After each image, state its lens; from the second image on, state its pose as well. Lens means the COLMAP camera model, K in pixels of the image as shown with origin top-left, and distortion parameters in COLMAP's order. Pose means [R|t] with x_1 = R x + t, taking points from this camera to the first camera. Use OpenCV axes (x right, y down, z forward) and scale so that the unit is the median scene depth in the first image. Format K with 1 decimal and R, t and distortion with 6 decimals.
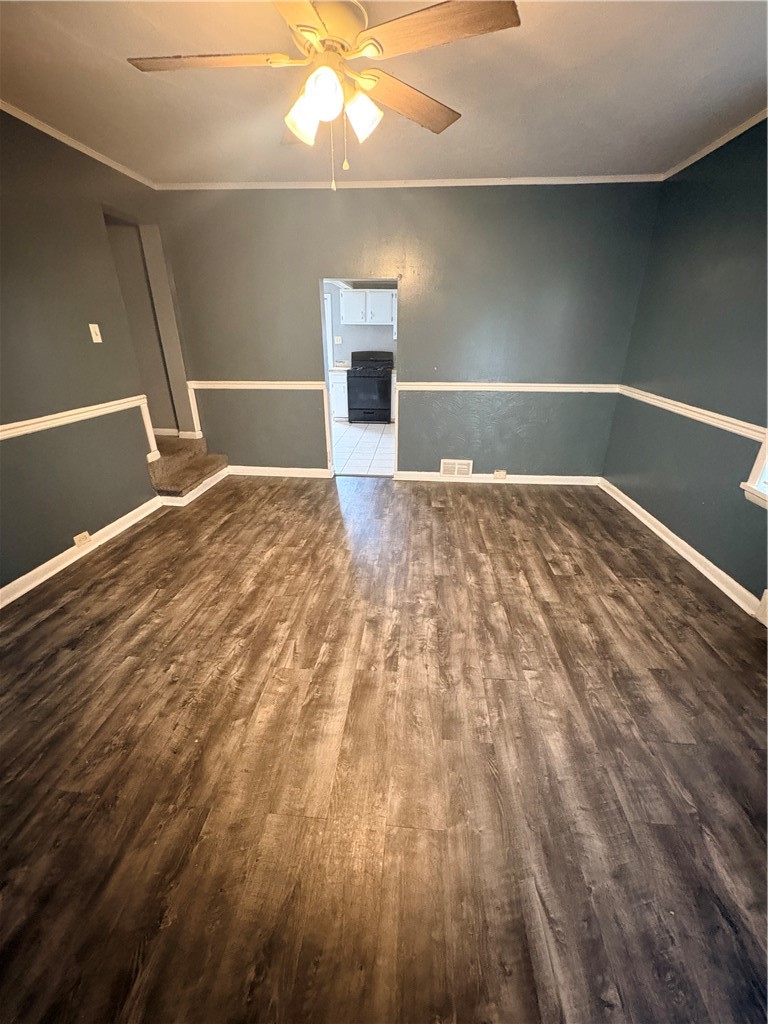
lens RADIAL K [[405.7, 0, 384.0], [0, 405.7, 512.0], [0, 0, 1]] dist [0.000829, 0.000274]
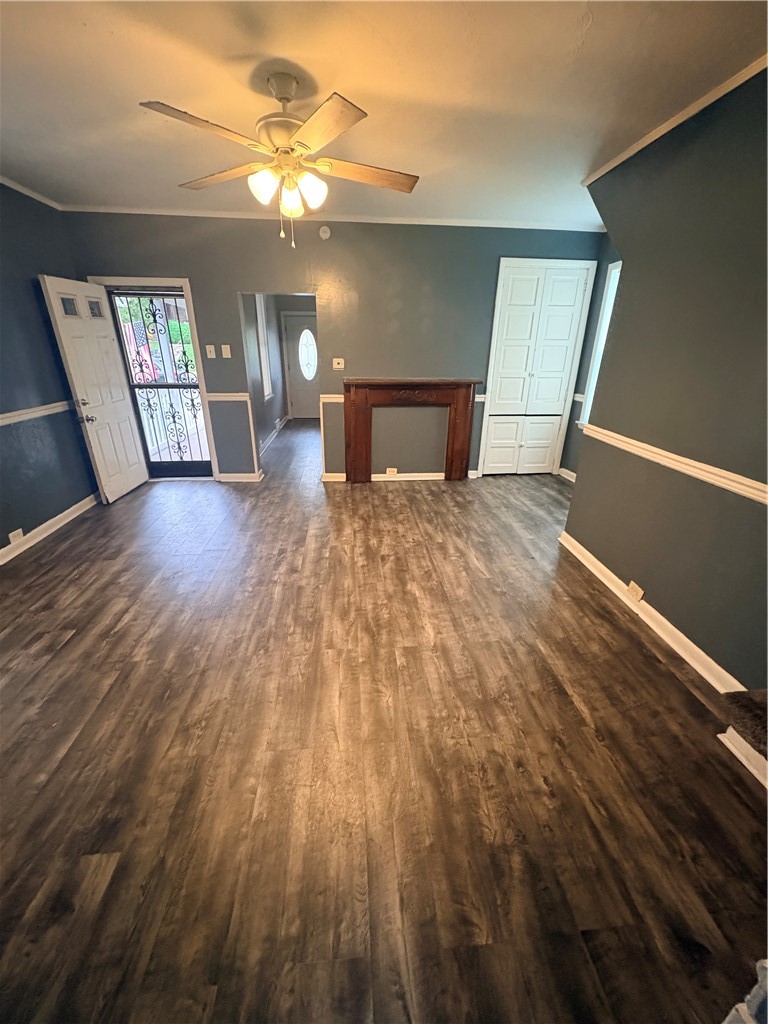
lens RADIAL K [[405.7, 0, 384.0], [0, 405.7, 512.0], [0, 0, 1]] dist [0.000829, 0.000274]
pose [[-0.984083, 0.056007, -0.168651, -0.093366], [-0.083019, 0.694218, 0.714961, -0.745152], [0.157123, 0.717583, -0.678519, 1.645555]]
